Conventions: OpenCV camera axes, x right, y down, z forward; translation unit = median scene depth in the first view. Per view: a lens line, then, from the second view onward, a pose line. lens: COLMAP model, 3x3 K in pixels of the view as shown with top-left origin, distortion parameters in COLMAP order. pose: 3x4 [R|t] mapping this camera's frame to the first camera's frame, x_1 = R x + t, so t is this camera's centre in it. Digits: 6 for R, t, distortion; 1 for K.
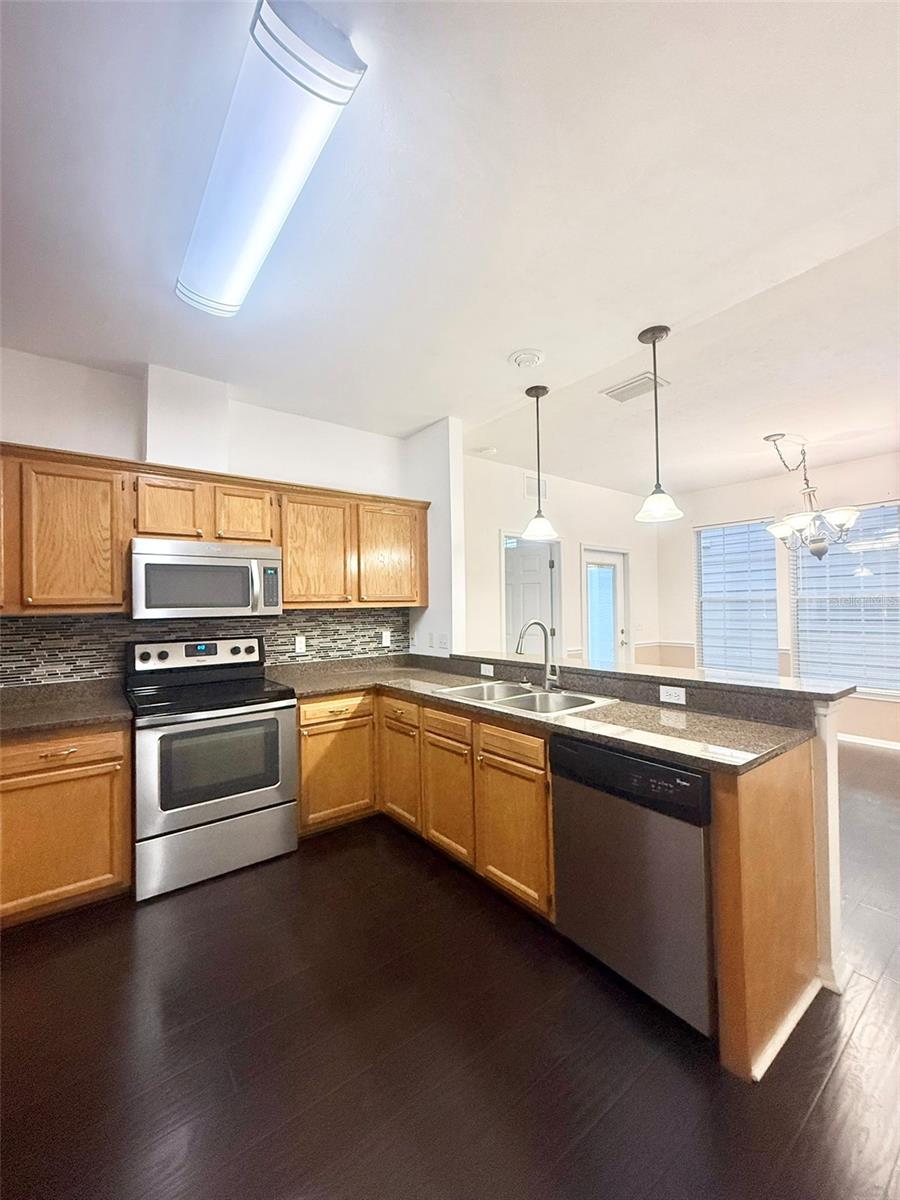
lens RADIAL K [[476.6, 0, 451.0], [0, 476.6, 603.1], [0, 0, 1]] dist [-0.003437, -0.000195]
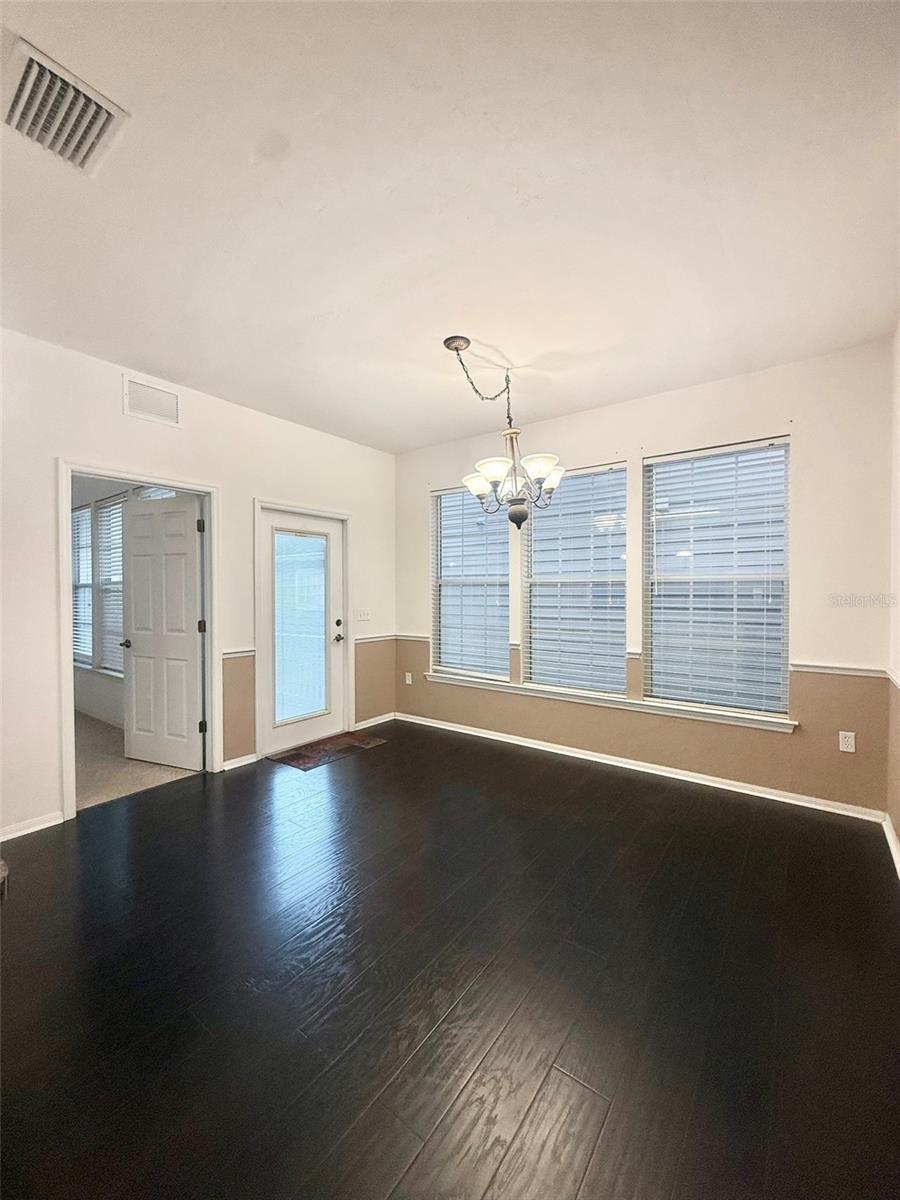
lens RADIAL K [[476.6, 0, 447.7], [0, 476.6, 600.8], [0, 0, 1]] dist [-0.003437, -0.000195]
pose [[0.959551, 0.003369, 0.281513, 0.354077], [-0.011898, 0.999520, 0.028591, 0.000932], [-0.281282, -0.030784, 0.959131, 0.249840]]
